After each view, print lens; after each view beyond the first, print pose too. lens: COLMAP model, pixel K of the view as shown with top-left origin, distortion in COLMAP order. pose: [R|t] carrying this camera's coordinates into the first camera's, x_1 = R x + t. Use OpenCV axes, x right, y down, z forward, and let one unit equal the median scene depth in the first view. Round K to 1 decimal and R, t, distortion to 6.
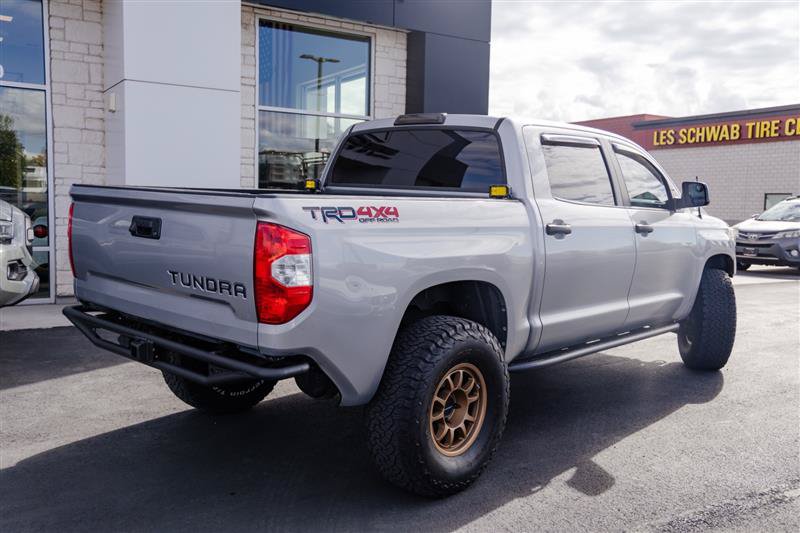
lens RADIAL K [[751.4, 0, 399.7], [0, 751.4, 270.9], [0, 0, 1]] dist [-0.034816, 0.007275]
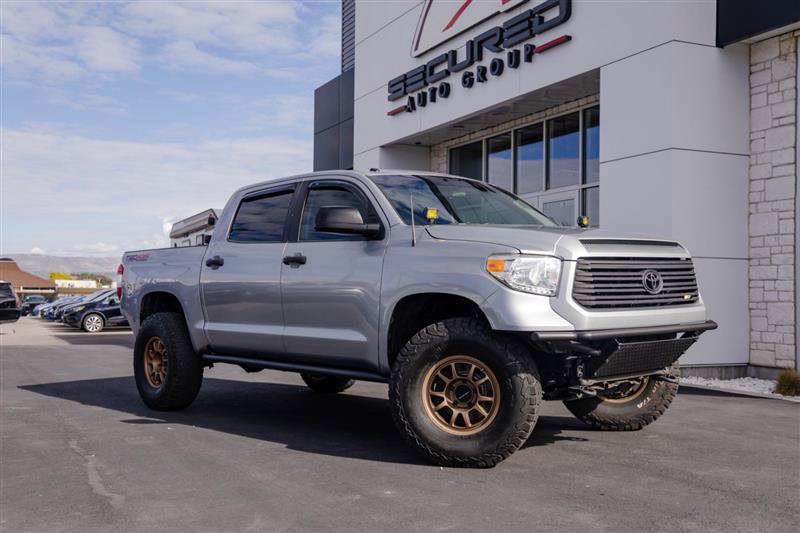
lens RADIAL K [[872.8, 0, 398.0], [0, 872.8, 258.8], [0, 0, 1]] dist [0.049702, 0.035668]
pose [[-0.108762, -0.059219, -0.992302, 1.924469], [-0.098437, 0.993959, -0.048529, -0.015659], [0.989182, 0.092401, -0.113935, 1.624475]]
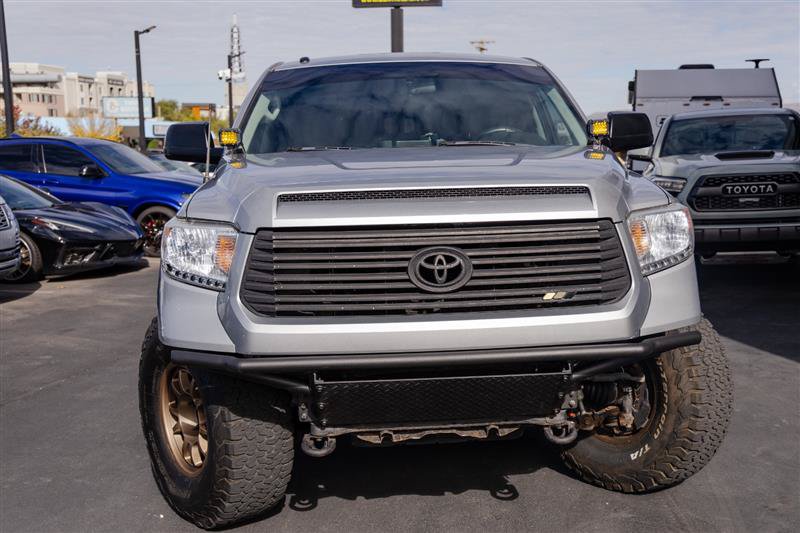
lens RADIAL K [[966.9, 0, 447.8], [0, 966.9, 267.3], [0, 0, 1]] dist [0.013457, 0.024495]
pose [[-0.672399, 0.073482, -0.736532, 1.181168], [-0.082637, 0.981387, 0.173352, -0.214977], [0.735561, 0.177426, -0.653812, 2.350584]]
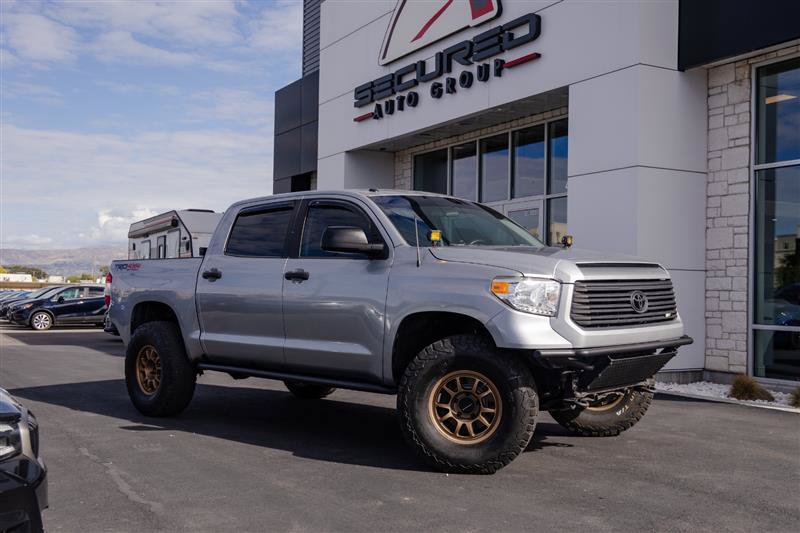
lens RADIAL K [[876.8, 0, 400.0], [0, 876.8, 266.5], [0, 0, 1]] dist [0.016139, 0.002447]
pose [[-0.041390, -0.046498, -0.998061, 2.022908], [-0.103641, 0.993728, -0.041998, -0.038799], [0.993753, 0.101702, -0.045949, 1.530745]]
